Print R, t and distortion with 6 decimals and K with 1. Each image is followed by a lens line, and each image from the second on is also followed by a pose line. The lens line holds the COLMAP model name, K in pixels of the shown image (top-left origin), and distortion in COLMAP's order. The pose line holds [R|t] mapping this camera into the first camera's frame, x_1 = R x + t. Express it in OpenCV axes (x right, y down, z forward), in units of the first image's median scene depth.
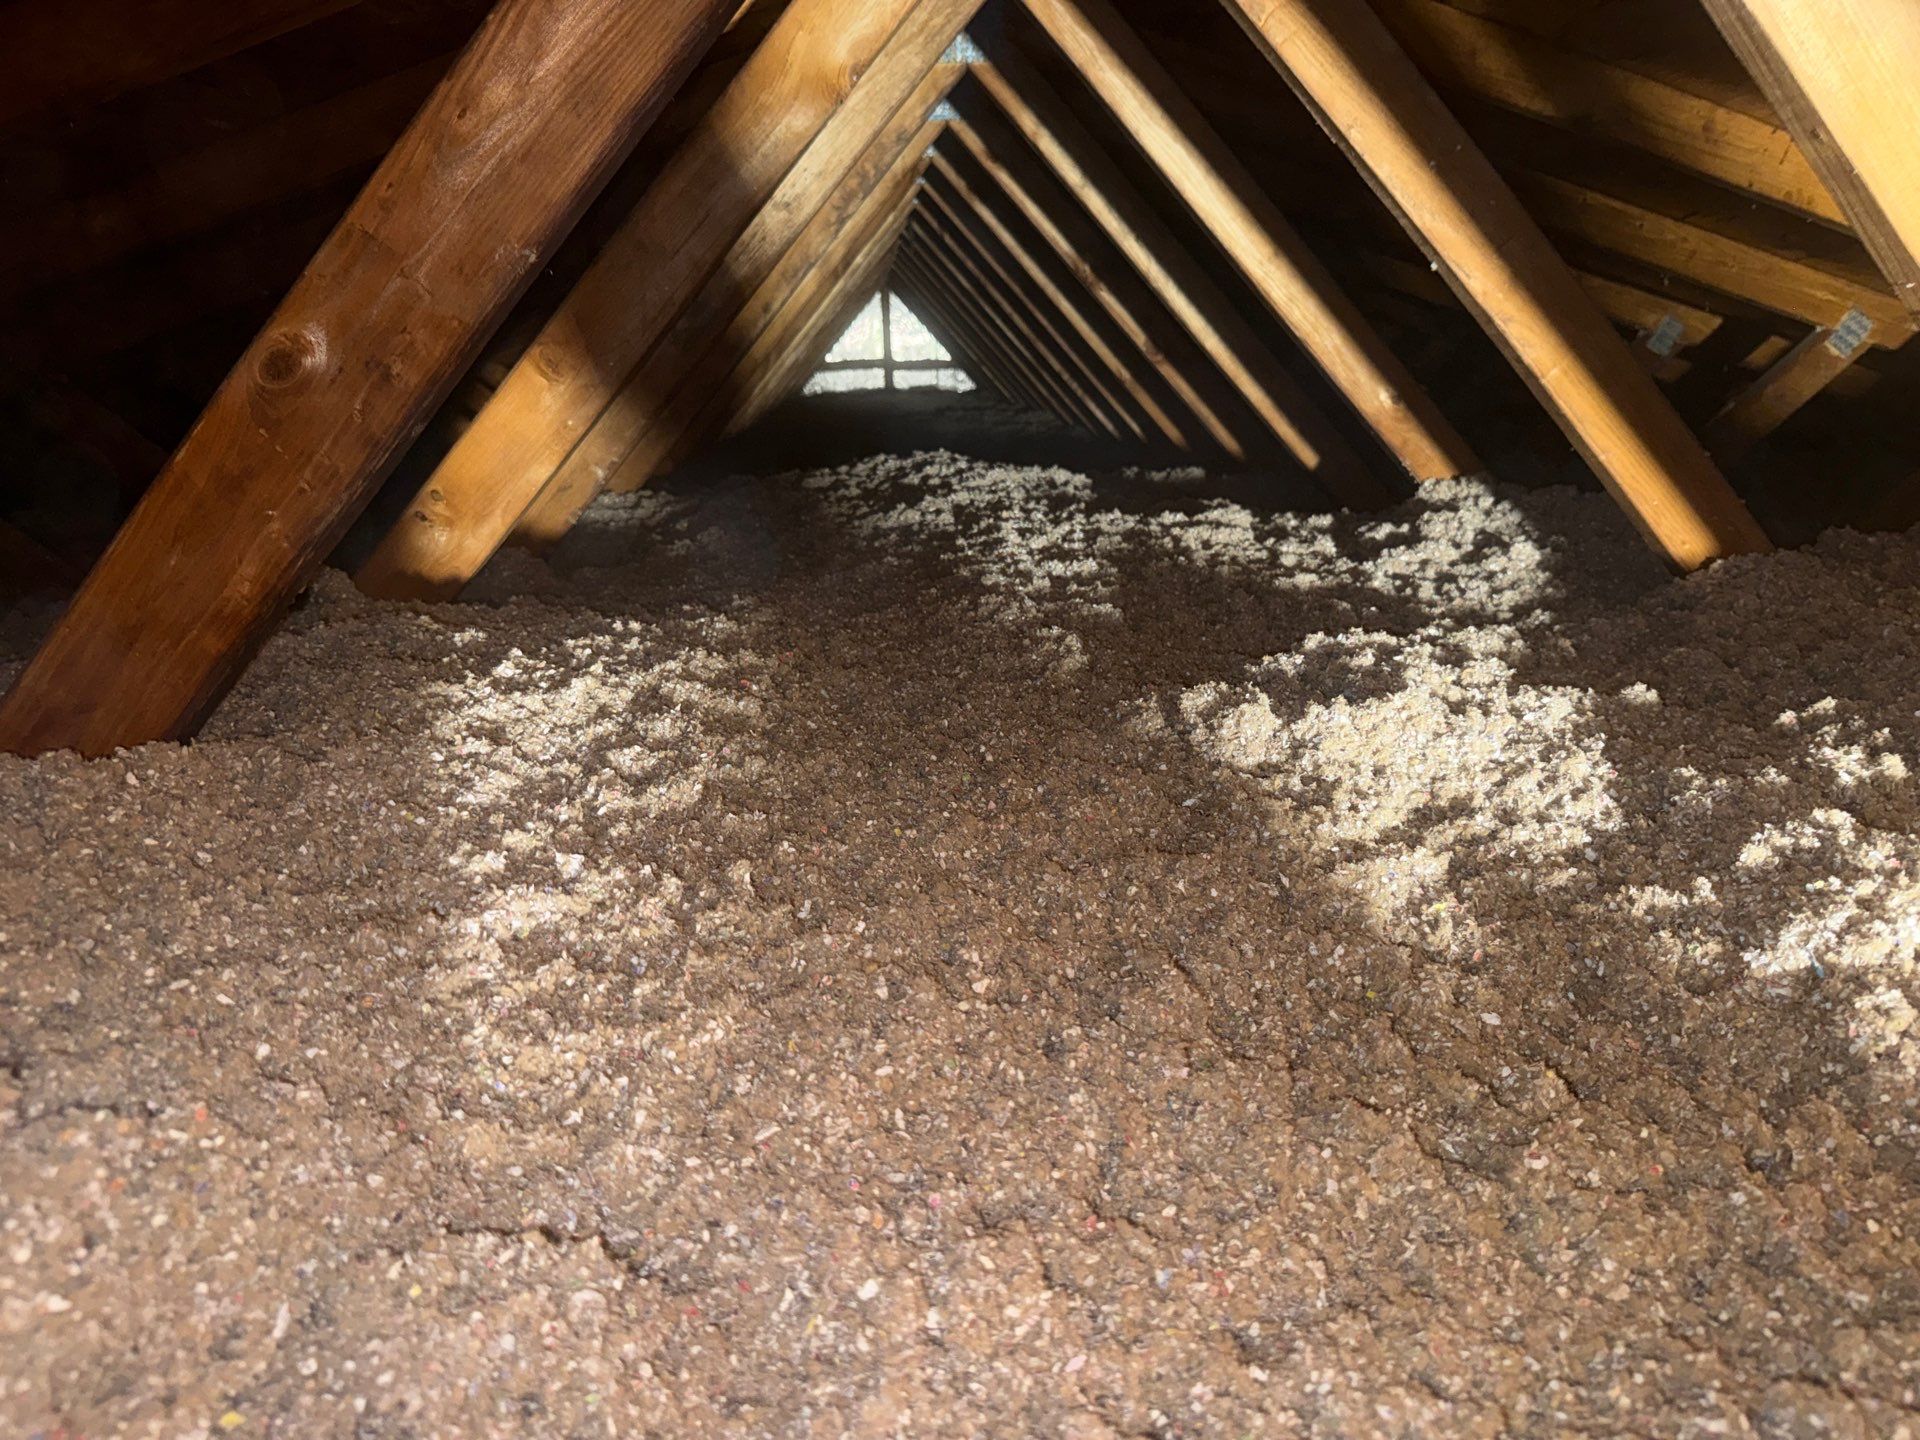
lens RADIAL K [[1361.0, 0, 888.2], [0, 1361.0, 716.6], [0, 0, 1]] dist [0.087684, -0.153717]
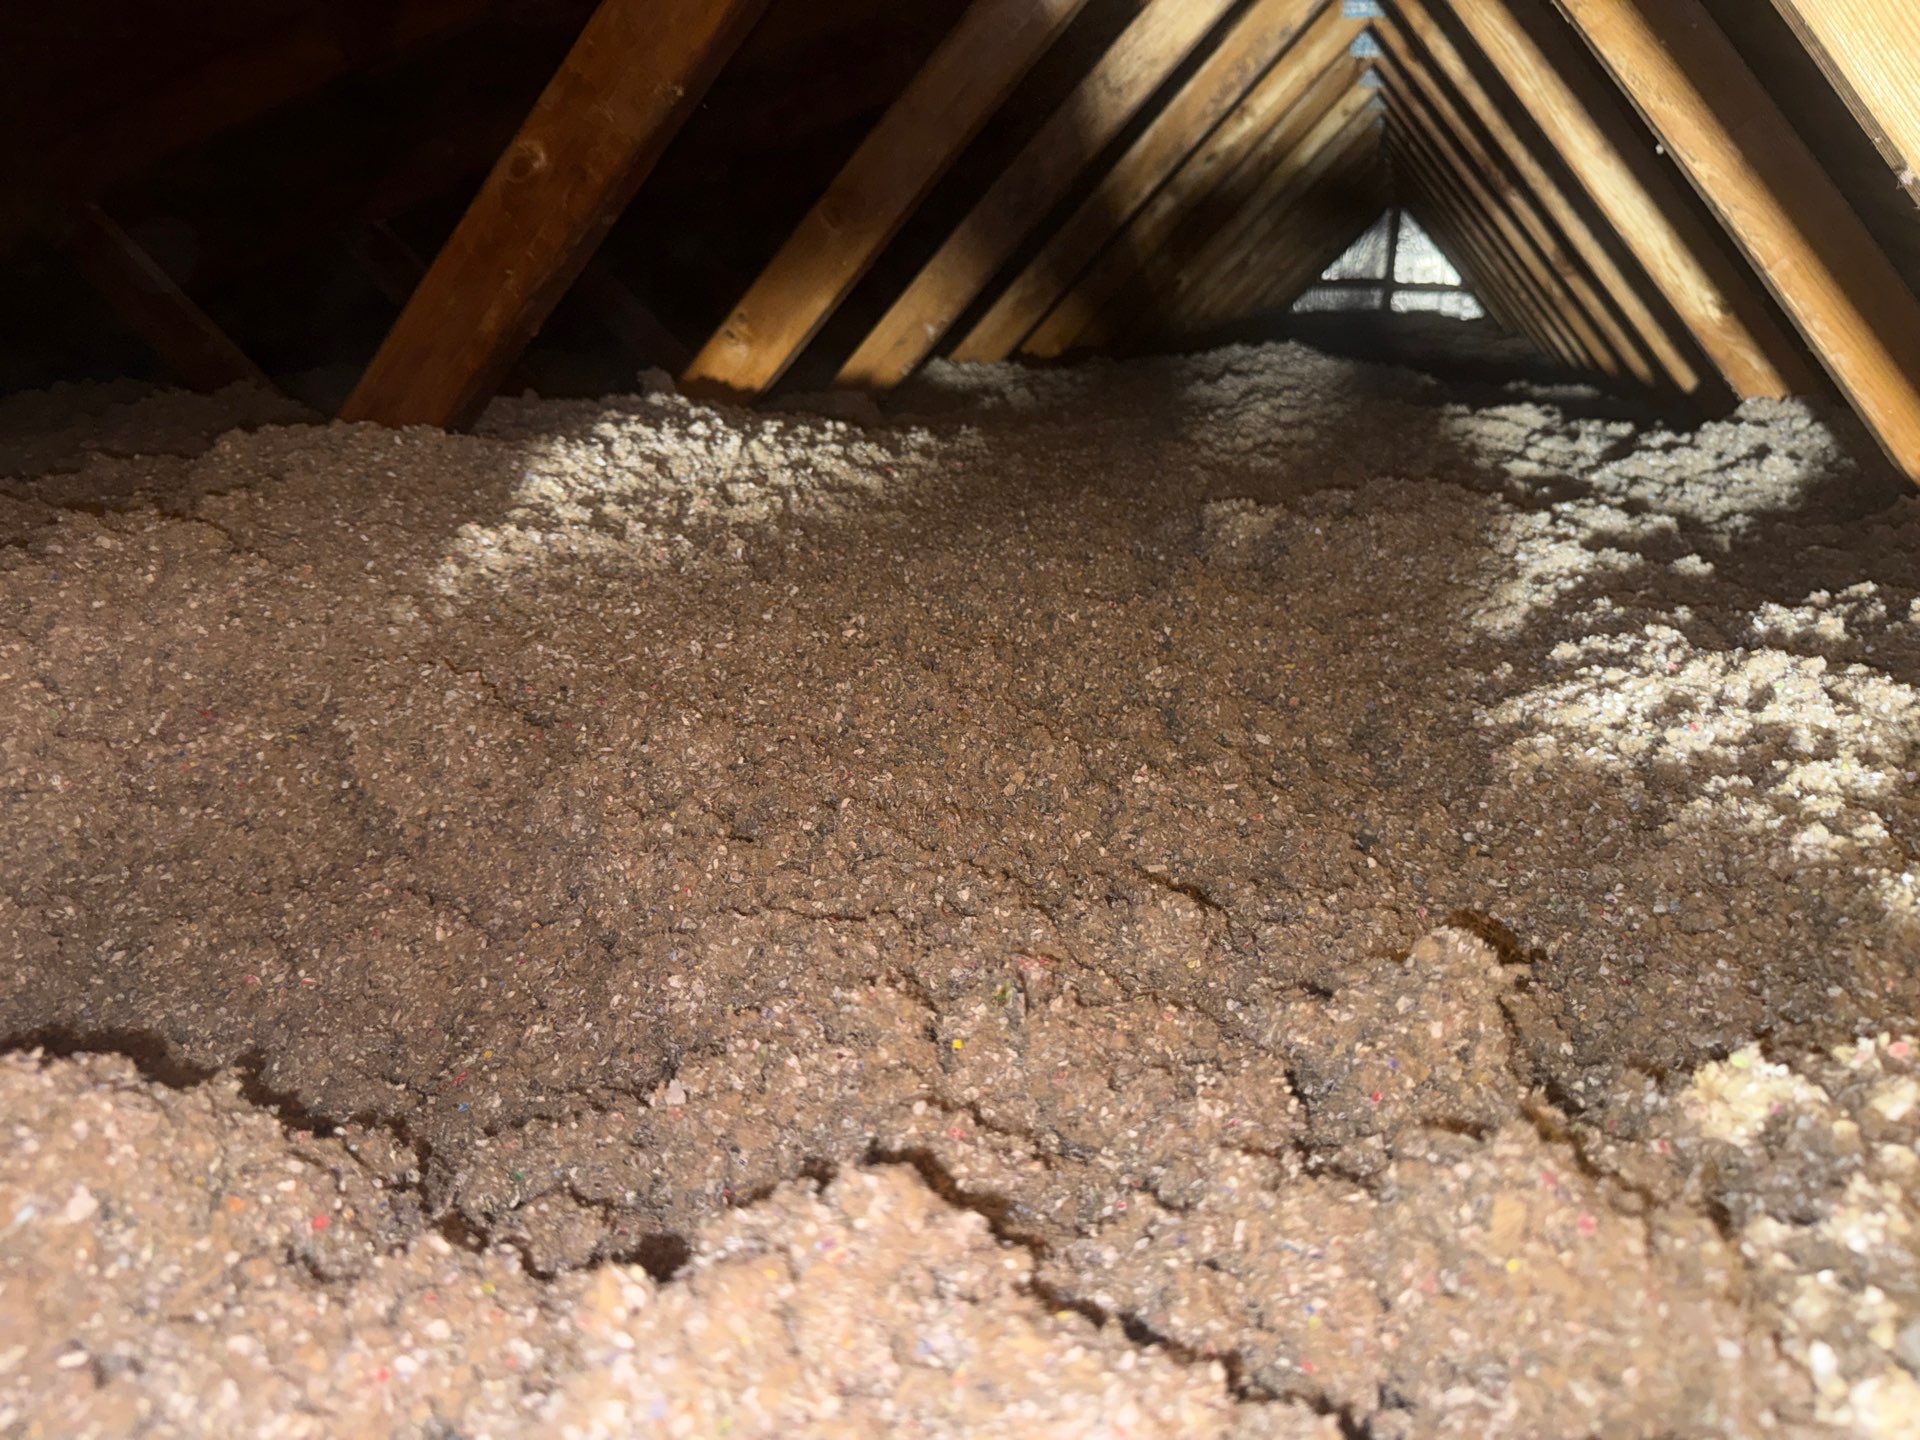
lens RADIAL K [[1361.0, 0, 888.2], [0, 1361.0, 716.6], [0, 0, 1]] dist [0.087684, -0.153717]
pose [[0.925714, 0.165485, -0.340101, 0.387950], [-0.147715, 0.985974, 0.077689, 0.111114], [0.348187, -0.021680, 0.937174, -0.179799]]
